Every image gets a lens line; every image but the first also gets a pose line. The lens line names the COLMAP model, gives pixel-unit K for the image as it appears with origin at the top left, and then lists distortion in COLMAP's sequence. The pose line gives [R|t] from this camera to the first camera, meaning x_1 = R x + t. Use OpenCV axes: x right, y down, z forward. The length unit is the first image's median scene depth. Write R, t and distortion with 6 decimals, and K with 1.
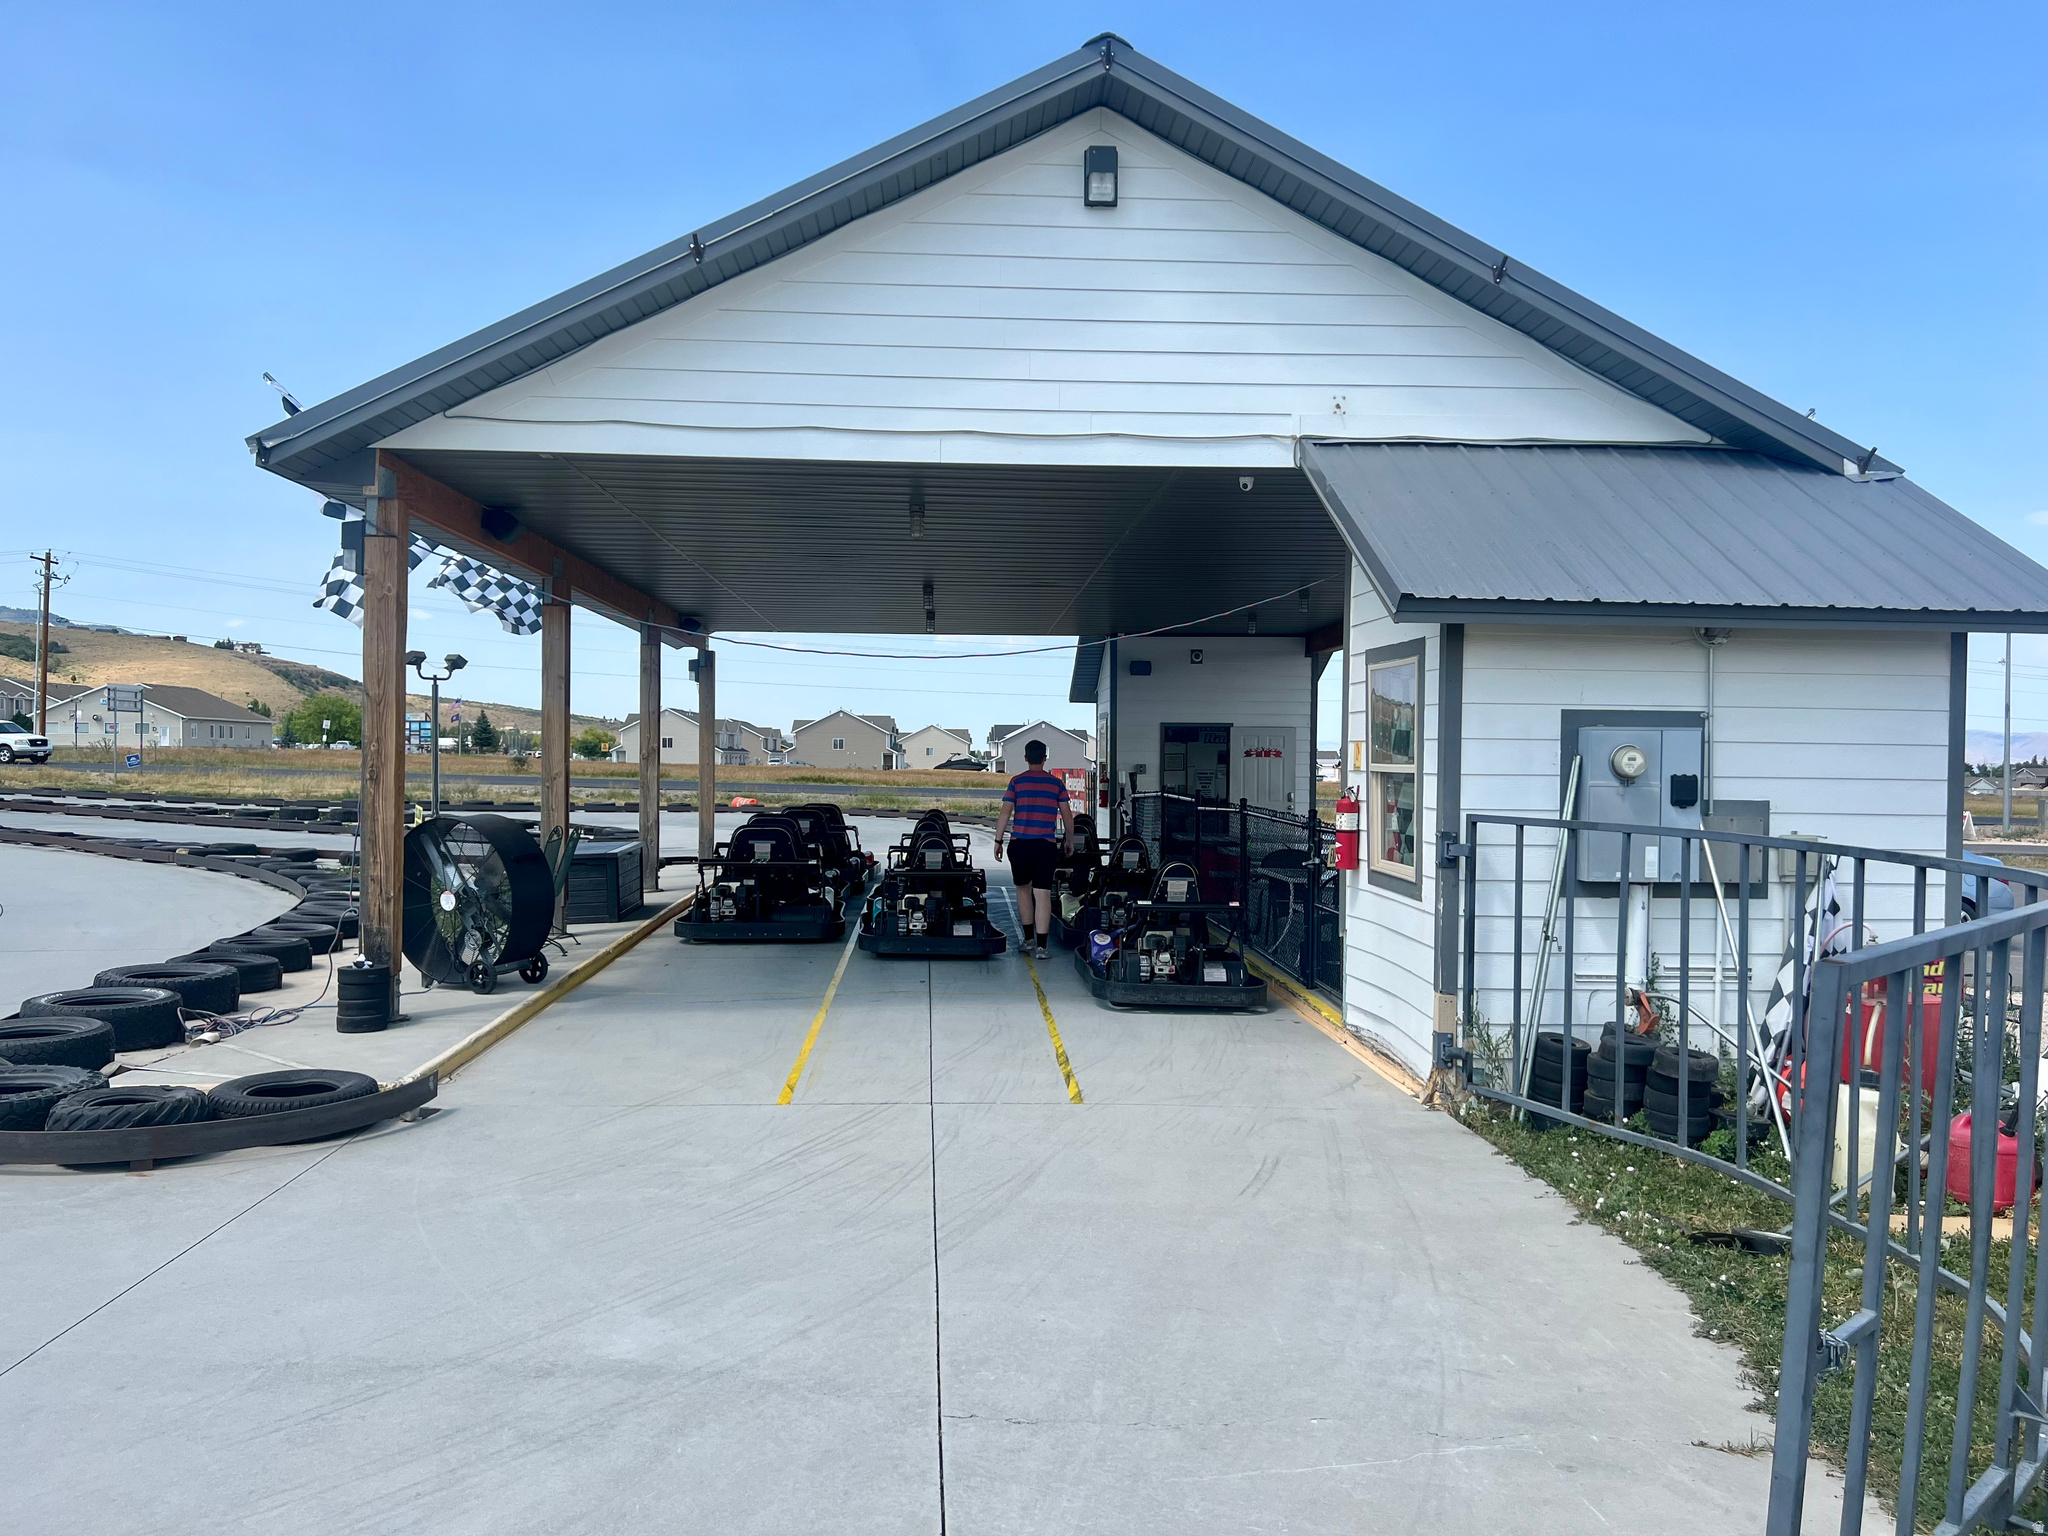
lens RADIAL K [[1527.2, 0, 1041.3], [0, 1527.2, 777.3], [0, 0, 1]] dist [0.066415, -0.077671]
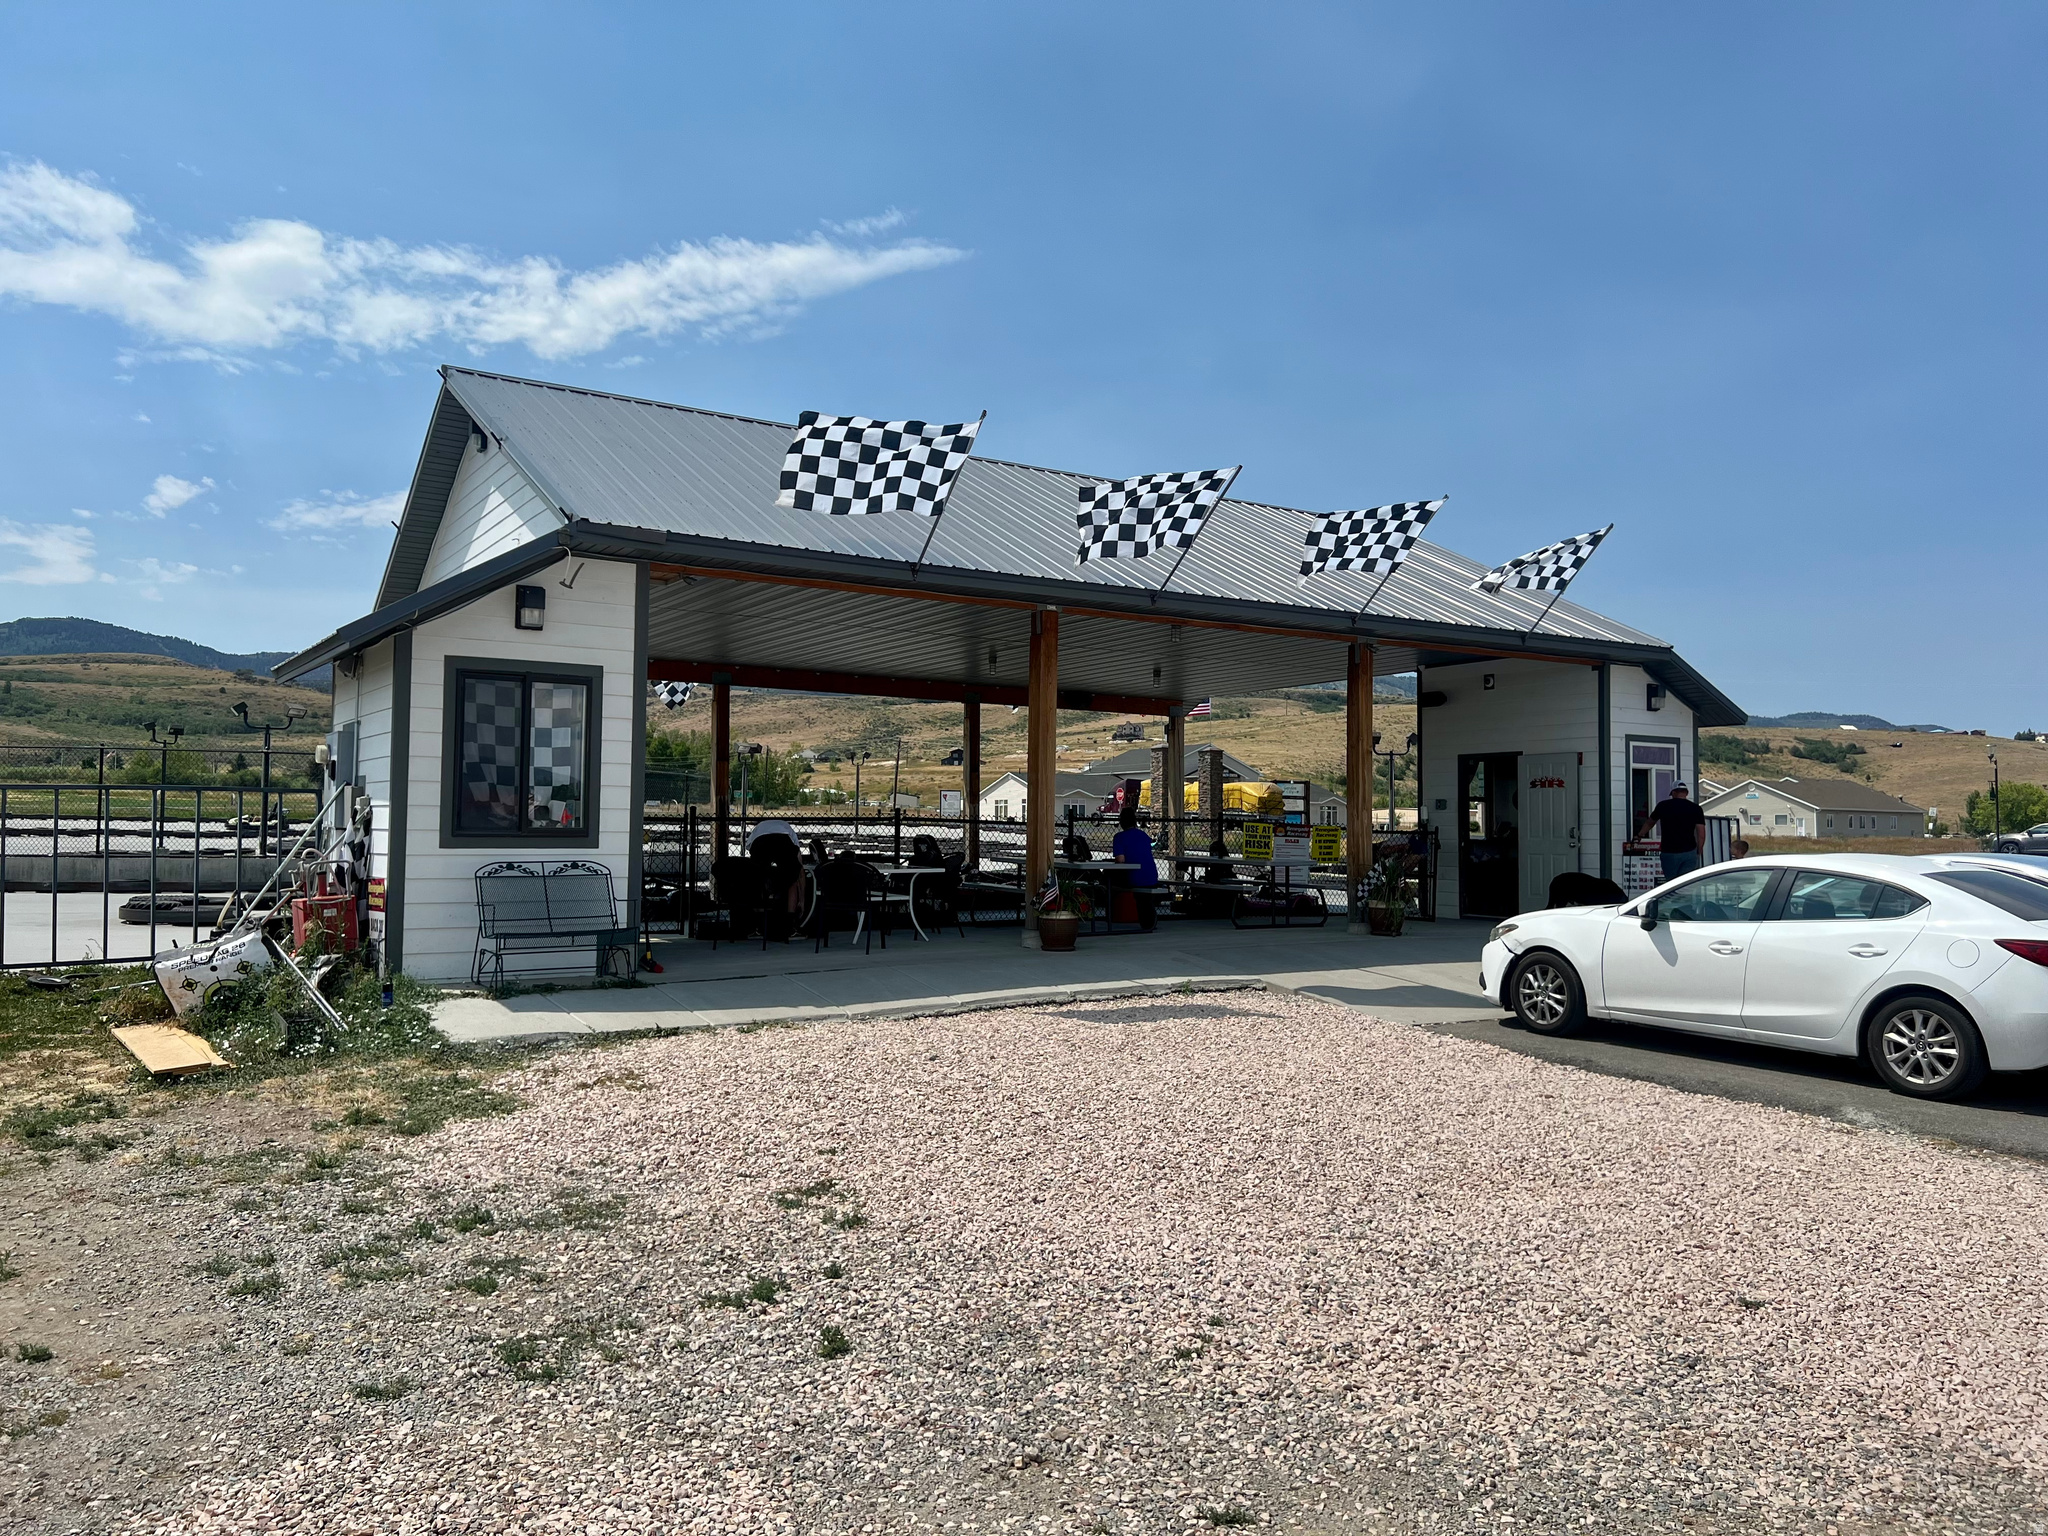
lens RADIAL K [[1527.2, 0, 1028.8], [0, 1527.2, 771.6], [0, 0, 1]] dist [0.066415, -0.077671]
pose [[0.476399, -0.042742, -0.878189, 0.782003], [-0.016220, 0.998220, -0.057384, 0.033429], [0.879079, 0.041582, 0.474858, 0.314233]]
